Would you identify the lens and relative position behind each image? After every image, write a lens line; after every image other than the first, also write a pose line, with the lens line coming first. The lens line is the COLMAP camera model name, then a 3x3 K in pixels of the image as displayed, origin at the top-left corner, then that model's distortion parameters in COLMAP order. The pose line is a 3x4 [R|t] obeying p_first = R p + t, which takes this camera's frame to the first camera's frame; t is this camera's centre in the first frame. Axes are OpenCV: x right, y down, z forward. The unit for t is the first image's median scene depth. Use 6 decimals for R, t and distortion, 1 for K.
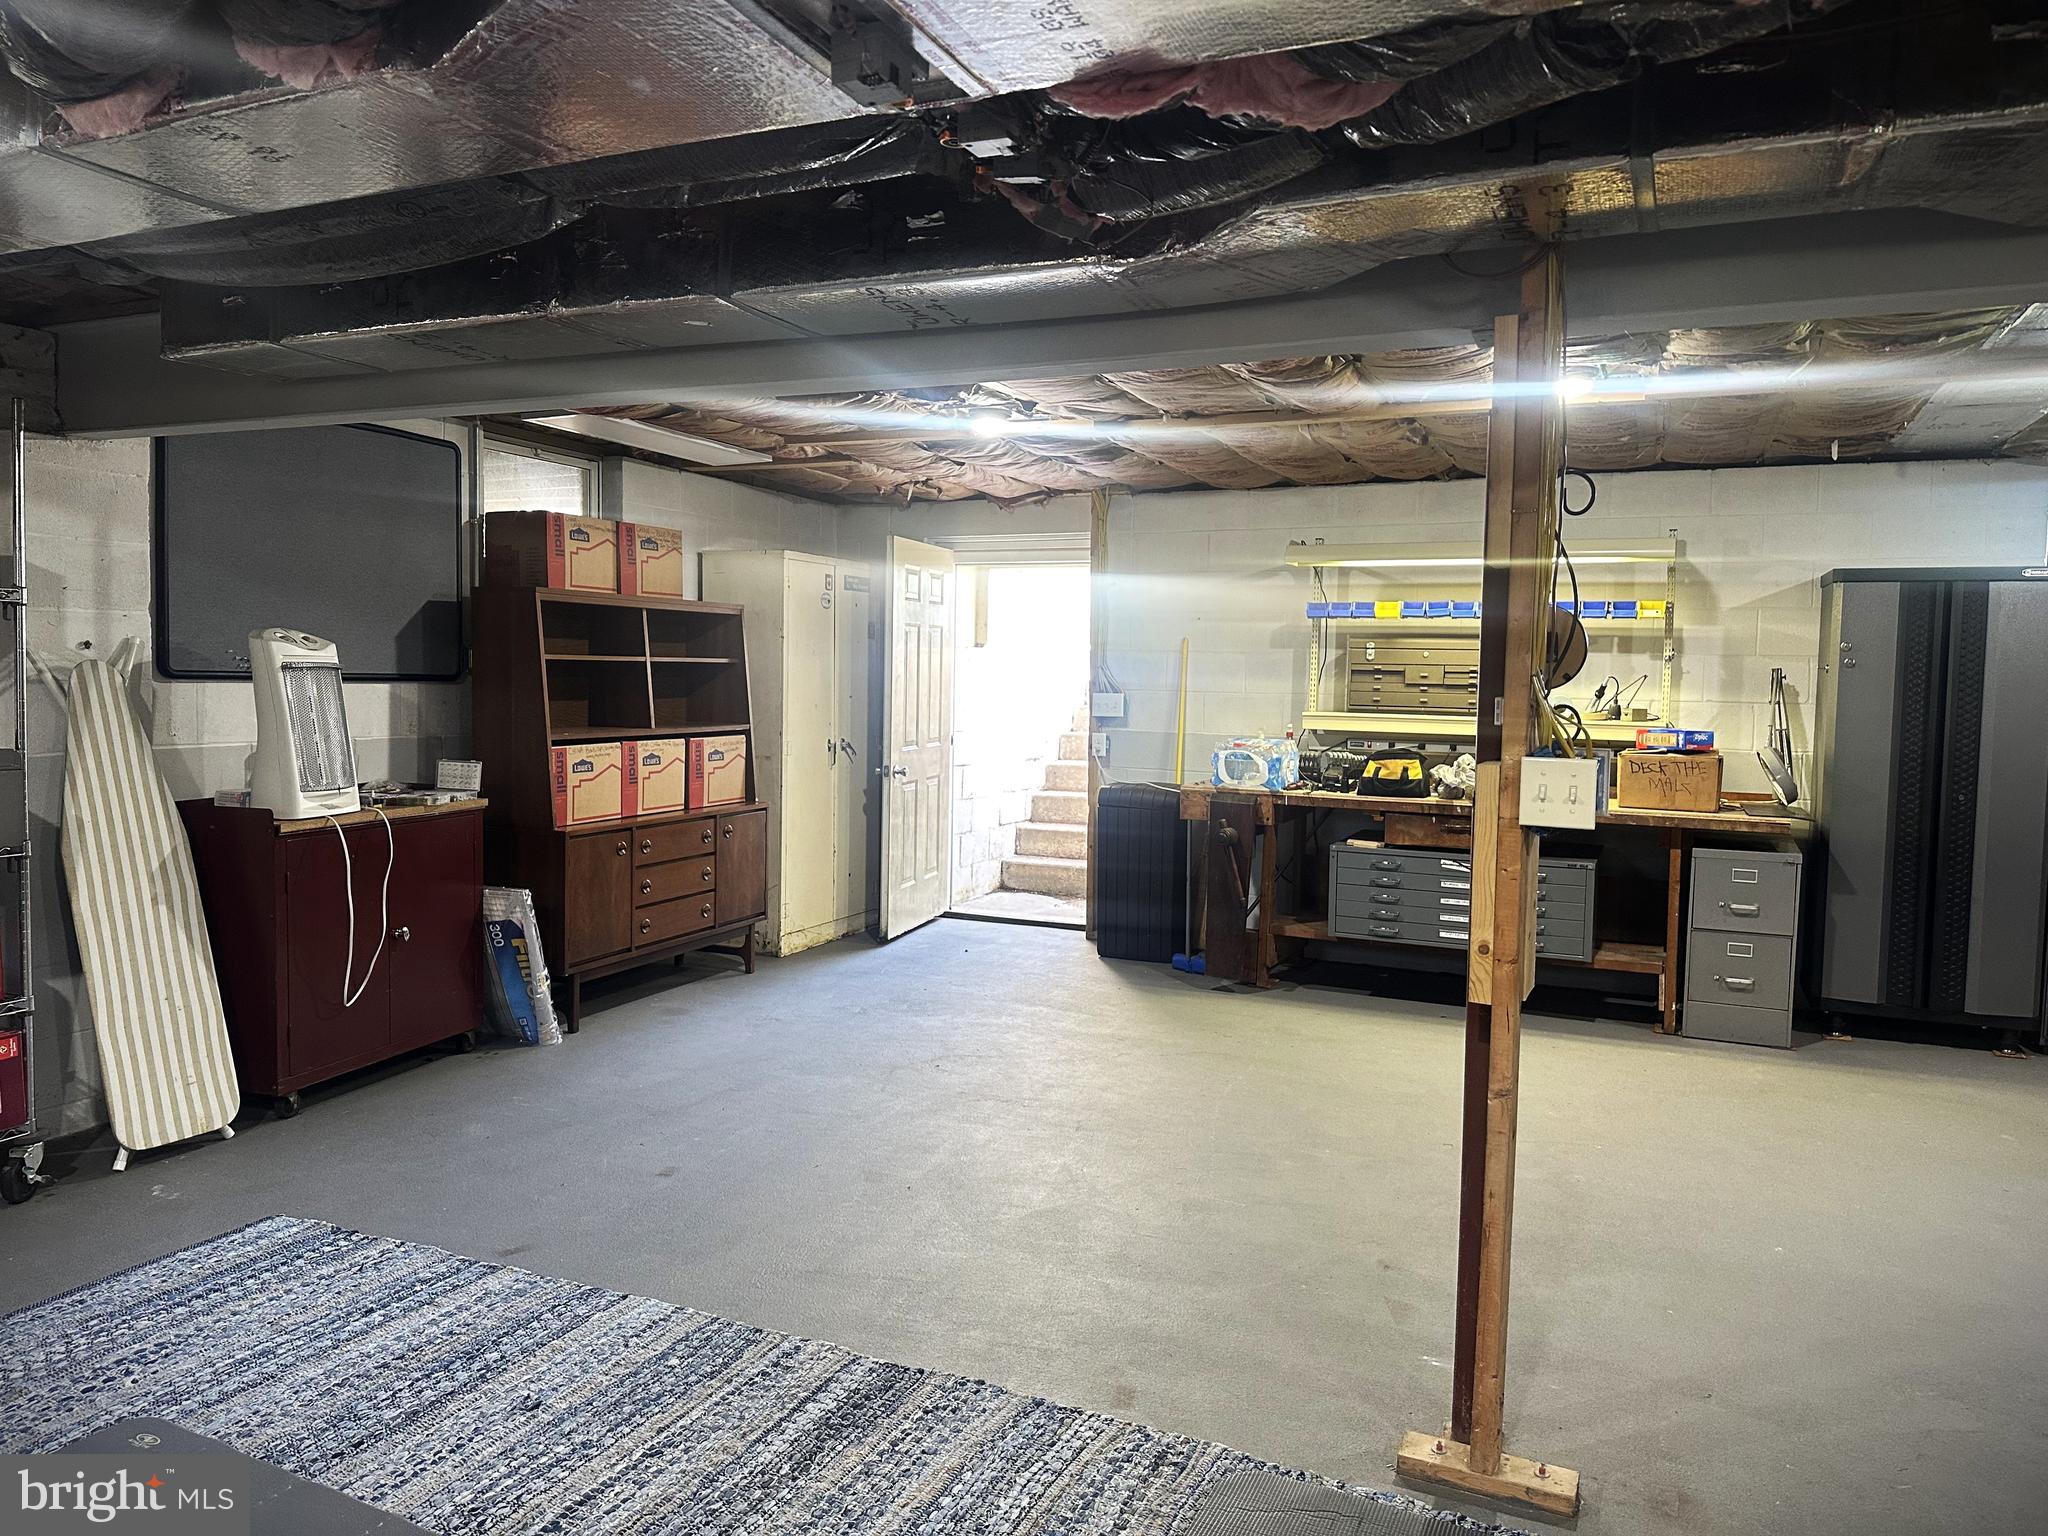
lens RADIAL K [[1437.5, 0, 1012.4], [0, 1437.5, 742.0], [0, 0, 1]] dist [0.011637, -0.001573]
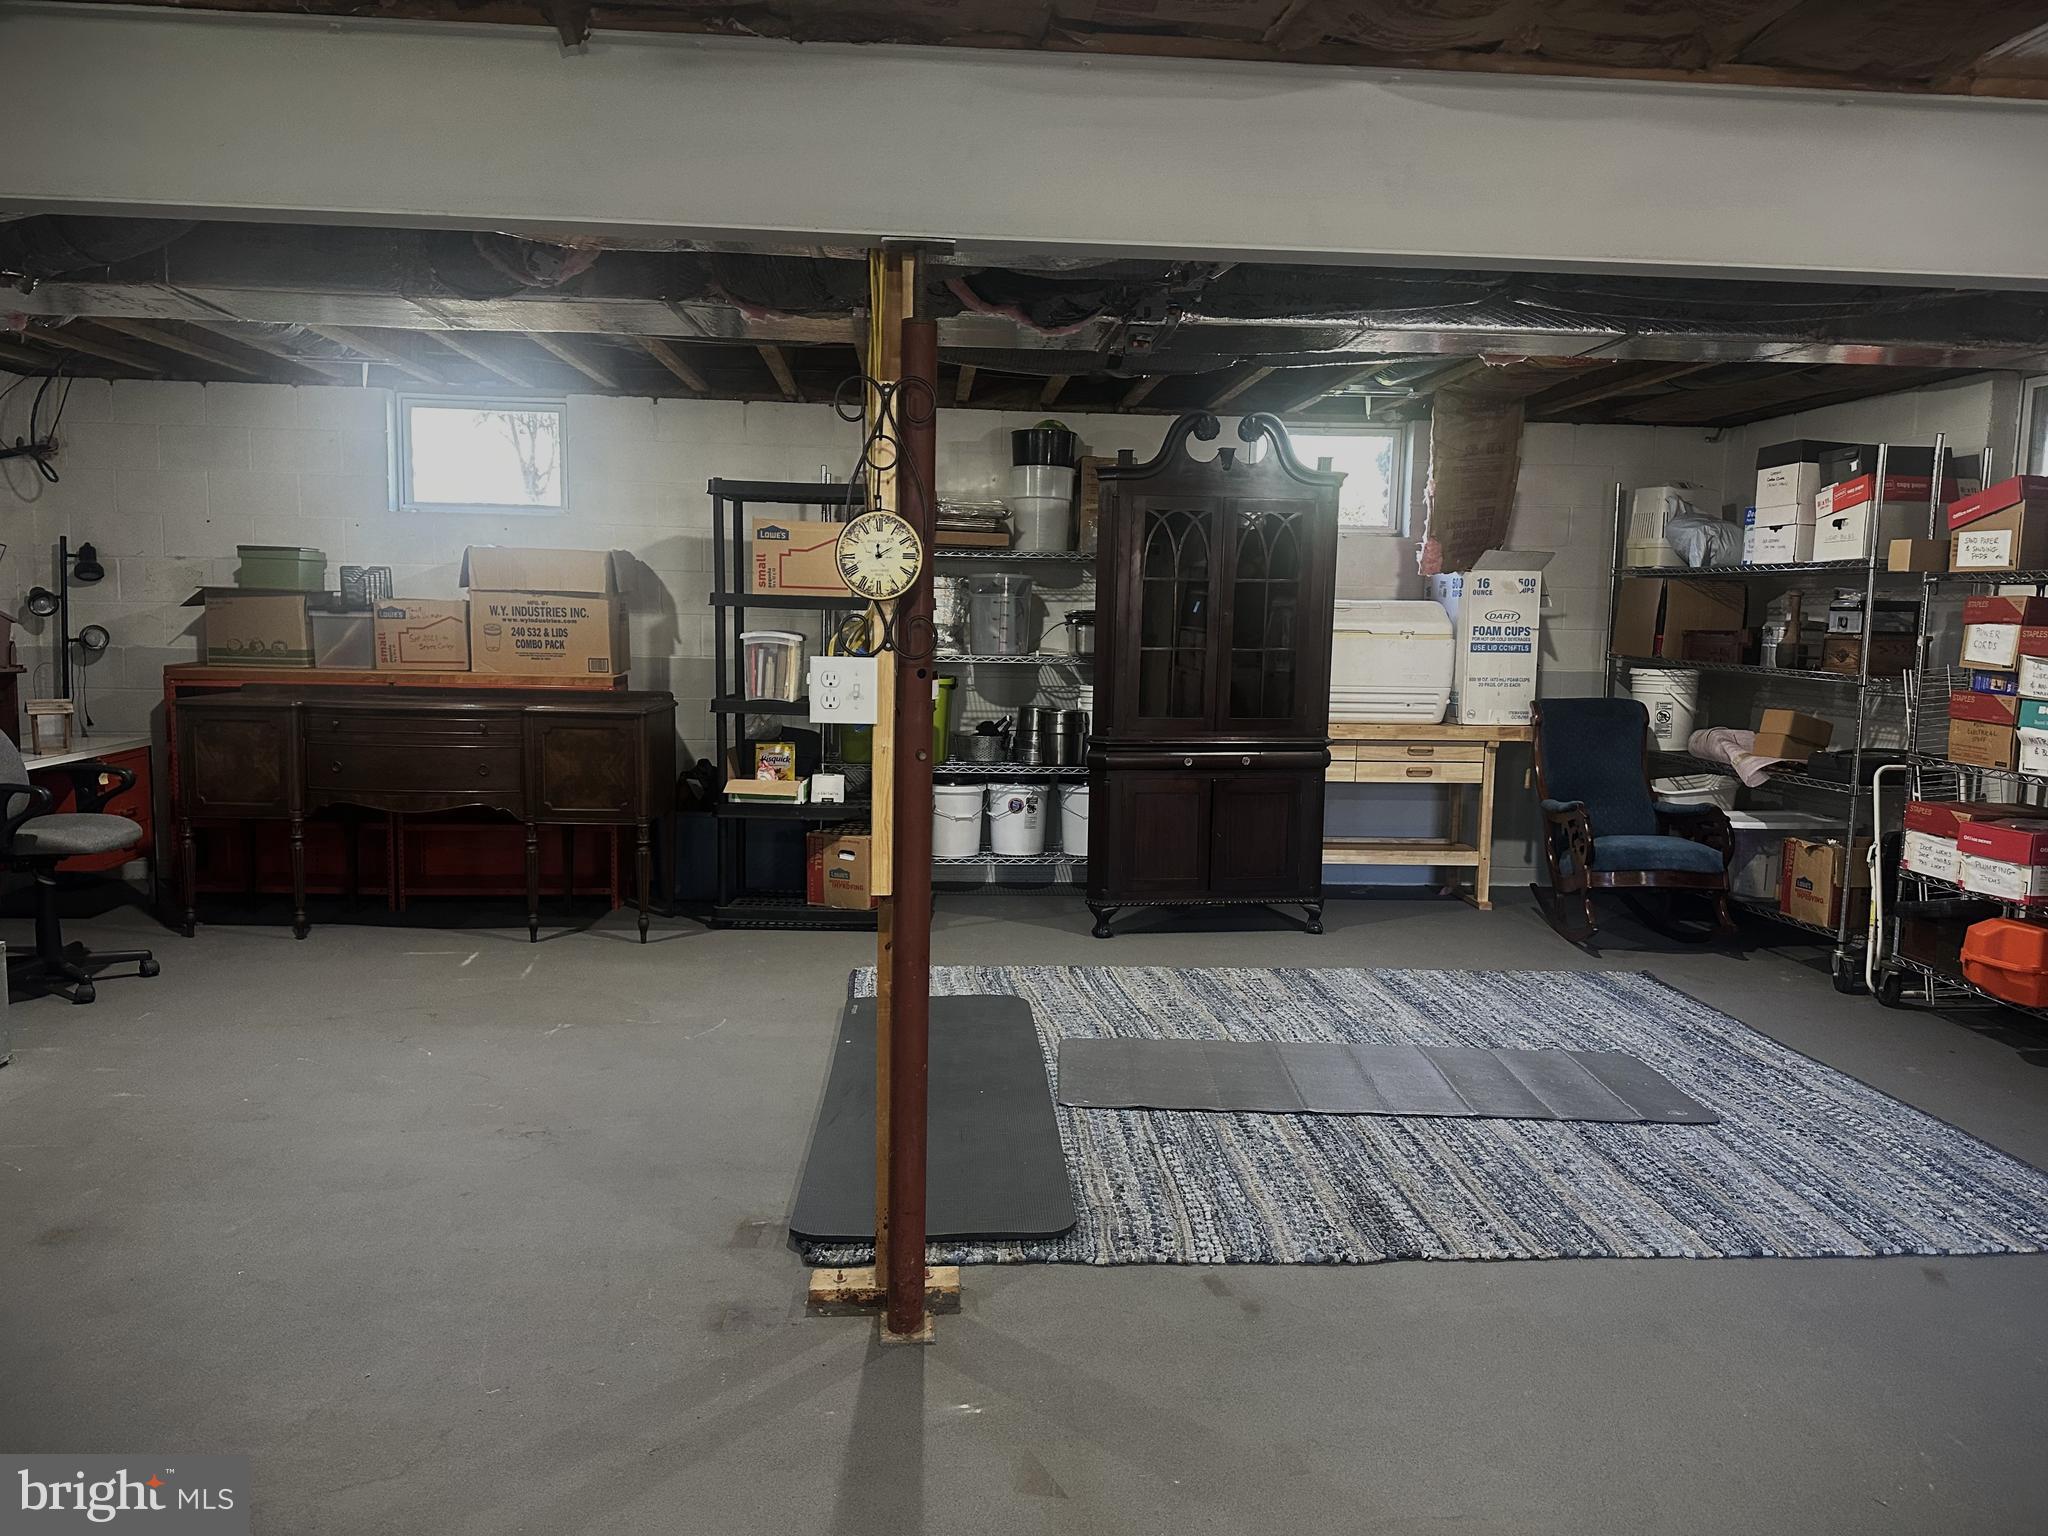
lens RADIAL K [[1437.5, 0, 1012.4], [0, 1437.5, 742.0], [0, 0, 1]] dist [0.011637, -0.001573]
pose [[-0.880096, 0.008249, -0.474725, 0.457398], [-0.057999, 0.990493, 0.124736, -0.041308], [0.471241, 0.137313, -0.871251, 1.158951]]
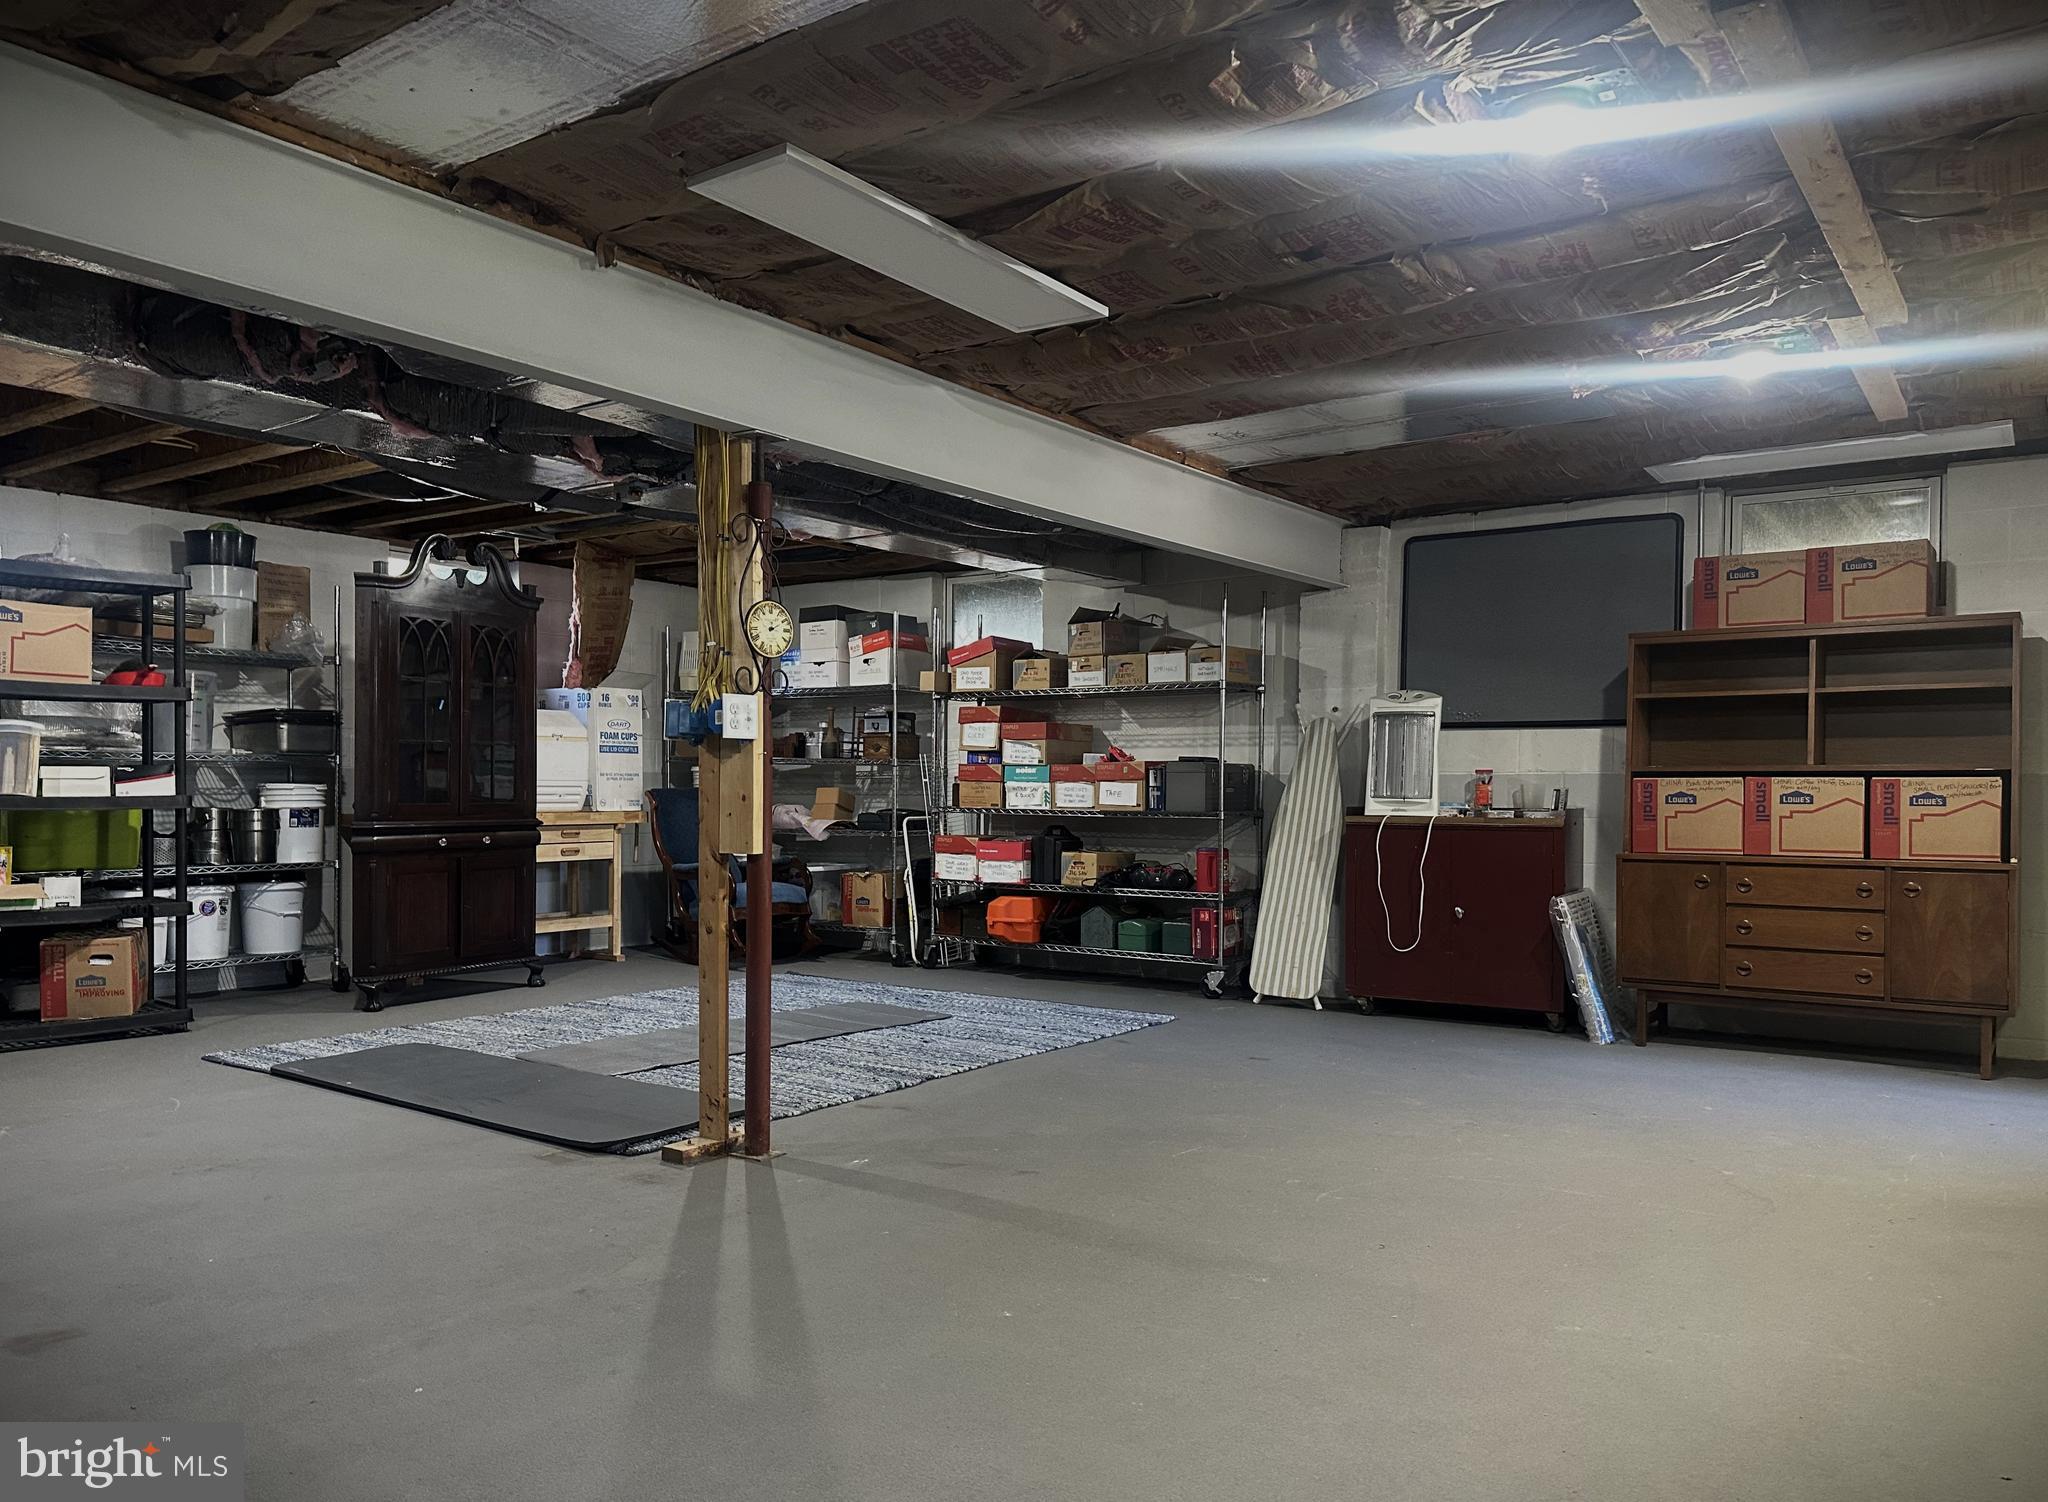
lens RADIAL K [[1469.9, 0, 1024.0], [0, 1469.9, 751.0], [0, 0, 1]] dist [0.085430, -0.000851]
pose [[-0.194789, -0.042664, -0.979917, 1.106472], [-0.056711, 0.997872, -0.032173, 0.057308], [0.979204, 0.049306, -0.196794, 0.963482]]
